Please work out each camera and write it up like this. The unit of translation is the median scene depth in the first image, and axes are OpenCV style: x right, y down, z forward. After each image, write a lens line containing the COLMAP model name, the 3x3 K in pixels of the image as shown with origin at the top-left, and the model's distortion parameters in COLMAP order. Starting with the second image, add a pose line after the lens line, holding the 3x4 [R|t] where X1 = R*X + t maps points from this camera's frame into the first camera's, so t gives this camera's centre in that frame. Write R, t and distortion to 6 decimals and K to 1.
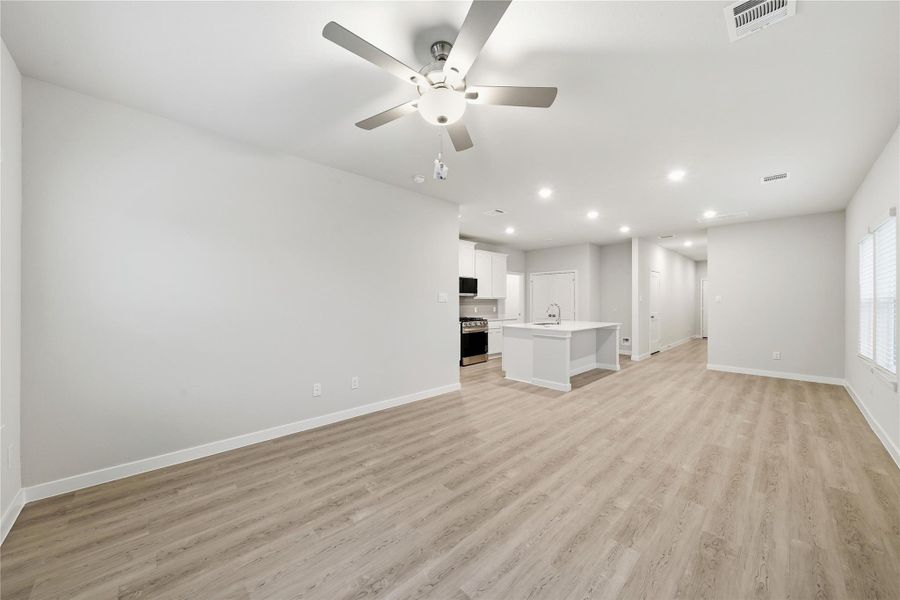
lens RADIAL K [[323.9, 0, 450.6], [0, 323.9, 297.2], [0, 0, 1]] dist [-0.001816, -0.000187]
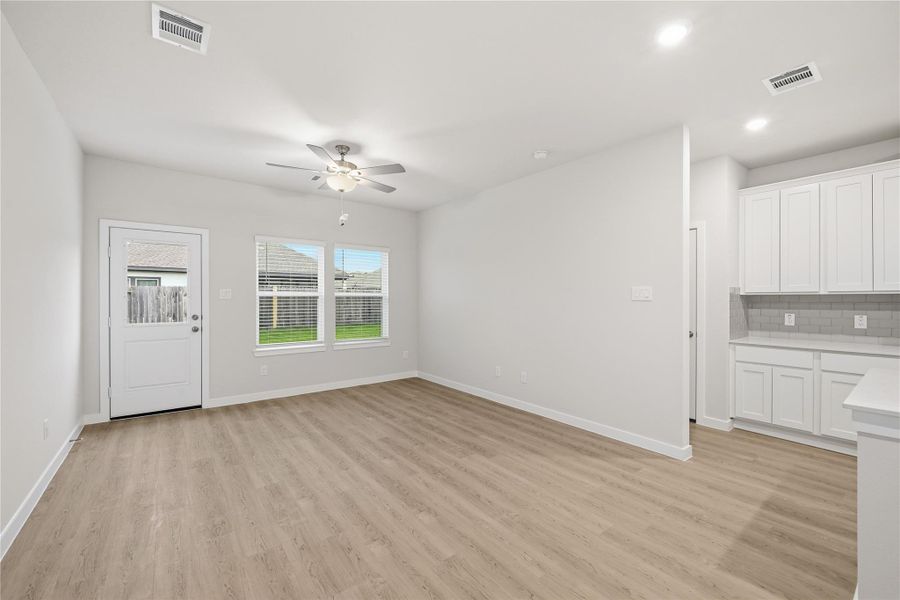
lens RADIAL K [[368.7, 0, 448.5], [0, 368.7, 299.1], [0, 0, 1]] dist [-0.000834, -0.000115]
pose [[-0.111715, -0.002822, -0.993736, 0.697139], [0.009829, 0.999944, -0.003944, 0.010635], [0.993692, -0.010208, -0.111681, 0.682473]]
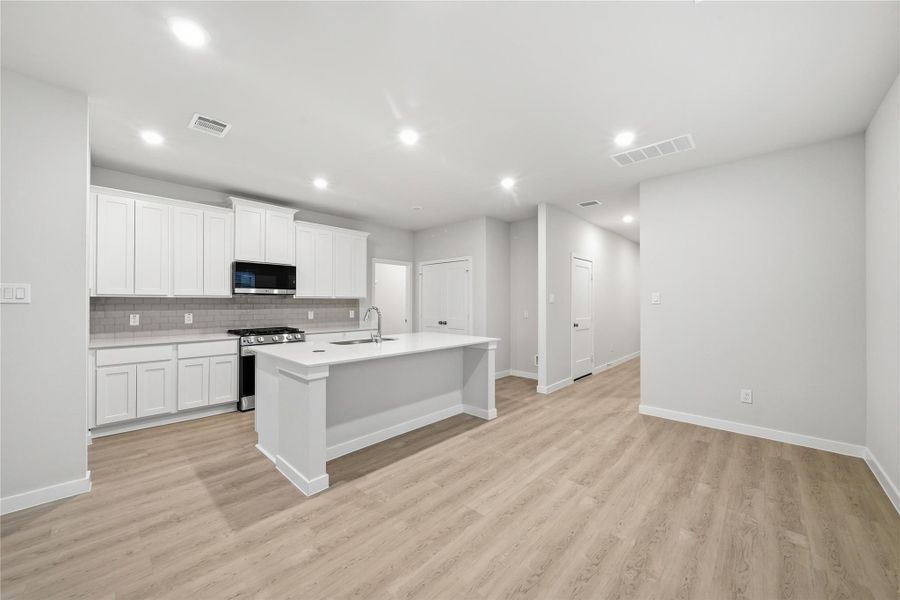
lens RADIAL K [[334.3, 0, 447.6], [0, 334.3, 302.0], [0, 0, 1]] dist [-0.002491, -0.000094]
pose [[0.998980, -0.000145, 0.045148, 0.525717], [-0.000295, 0.999953, 0.009738, 0.008599], [-0.045147, -0.009741, 0.998933, 0.505332]]
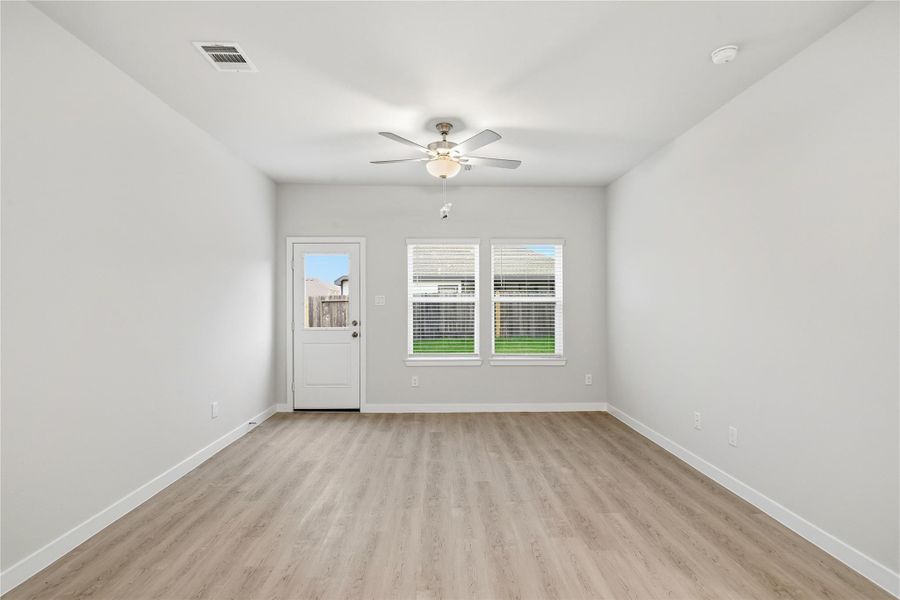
lens RADIAL K [[440.1, 0, 449.8], [0, 440.1, 303.0], [0, 0, 1]] dist [-0.001224, -0.000089]
pose [[-0.677526, -0.005405, -0.735479, 0.527856], [0.008301, 0.999853, -0.014995, 0.013098], [0.735452, -0.016265, -0.677382, 0.897529]]
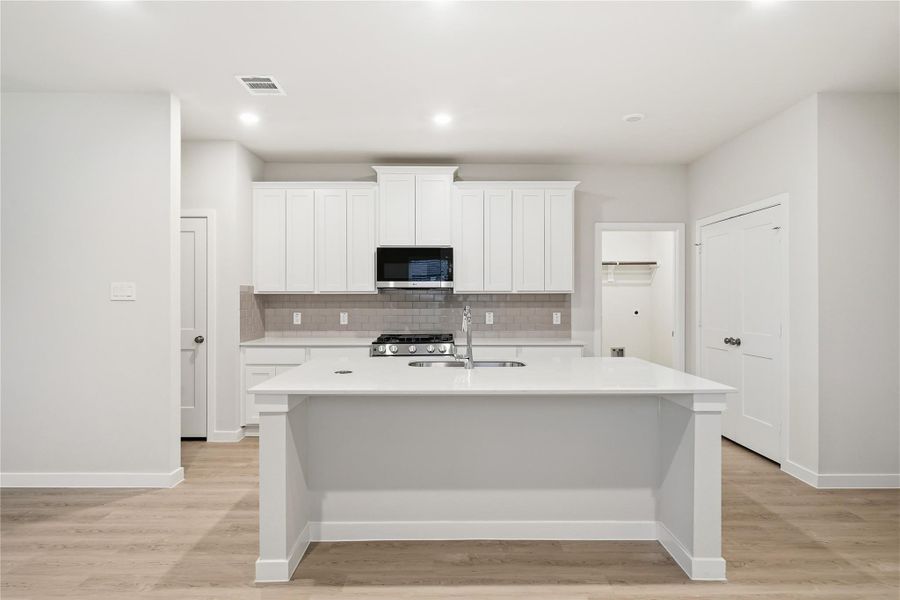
lens RADIAL K [[493.5, 0, 450.0], [0, 493.5, 300.0], [0, 0, 1]] dist [0.000054, -0.000530]
pose [[0.725454, -0.000907, -0.688270, 0.817040], [0.009354, 0.999920, 0.008541, 0.012117], [0.688207, -0.012635, 0.725405, 0.769069]]
